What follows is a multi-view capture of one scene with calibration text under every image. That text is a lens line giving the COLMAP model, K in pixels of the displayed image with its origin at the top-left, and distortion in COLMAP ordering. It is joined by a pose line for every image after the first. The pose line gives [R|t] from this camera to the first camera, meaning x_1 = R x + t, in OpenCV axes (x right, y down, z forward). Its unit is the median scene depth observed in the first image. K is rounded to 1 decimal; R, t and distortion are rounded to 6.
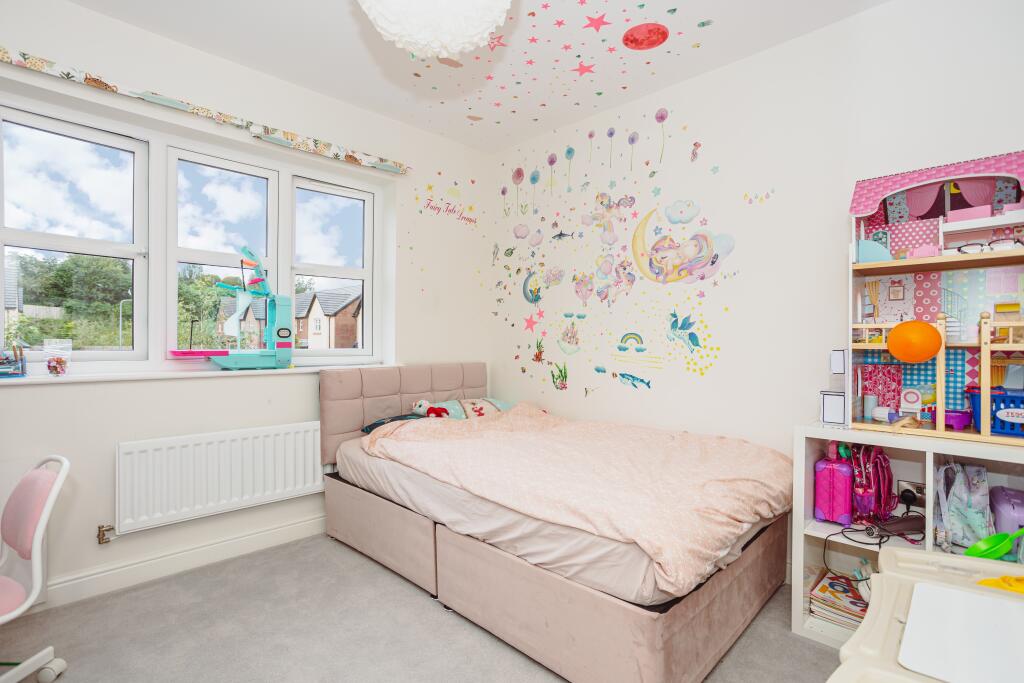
lens RADIAL K [[496.8, 0, 510.0], [0, 496.8, 344.7], [0, 0, 1]] dist [-0.006719, 0.000752]
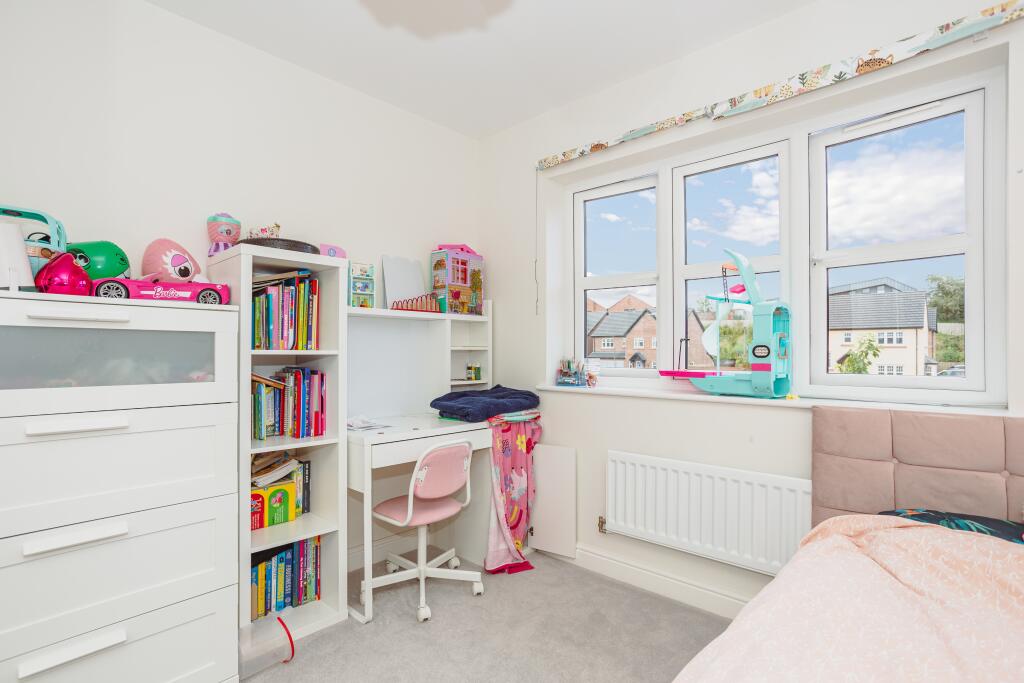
lens RADIAL K [[496.8, 0, 510.0], [0, 496.8, 344.7], [0, 0, 1]] dist [-0.006719, 0.000752]
pose [[0.047678, -0.022101, -0.998618, 0.283528], [-0.011262, 0.999680, -0.022662, -0.012052], [0.998799, 0.012327, 0.047414, 0.576911]]
